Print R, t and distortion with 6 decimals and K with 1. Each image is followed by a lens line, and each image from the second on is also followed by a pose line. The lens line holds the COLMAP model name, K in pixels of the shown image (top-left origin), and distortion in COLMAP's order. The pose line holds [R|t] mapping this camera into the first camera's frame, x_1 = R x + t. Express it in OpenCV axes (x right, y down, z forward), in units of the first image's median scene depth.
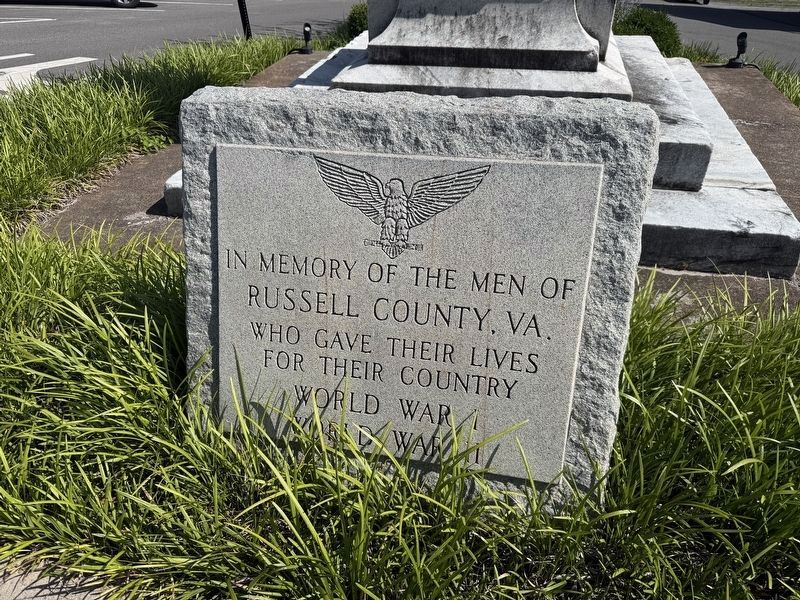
lens RADIAL K [[569.6, 0, 396.4], [0, 569.6, 306.2], [0, 0, 1]] dist [0.000649, 0.000345]
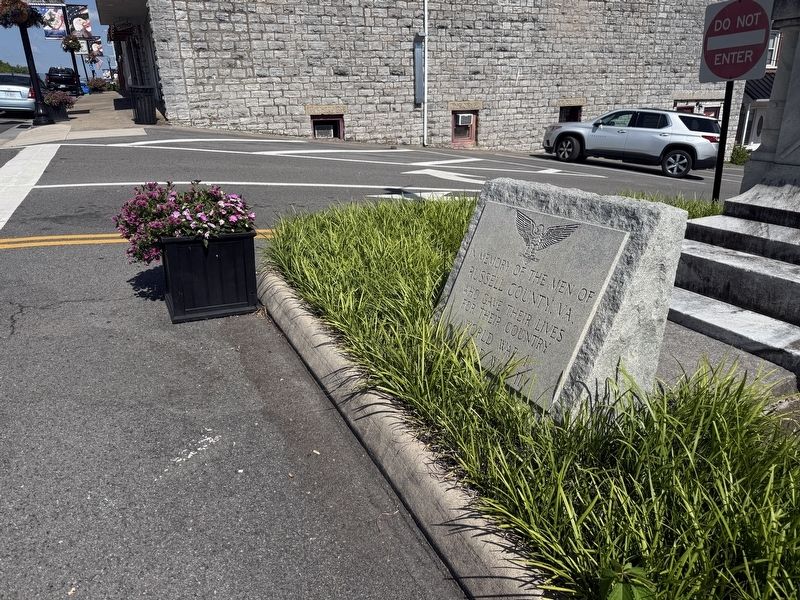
lens RADIAL K [[569.6, 0, 405.4], [0, 569.6, 306.2], [0, 0, 1]] dist [0.000649, 0.000345]
pose [[0.634229, 0.275831, -0.722268, 0.490358], [-0.457156, 0.887179, -0.062622, 0.145846], [0.623507, 0.369906, 0.688773, -0.209931]]
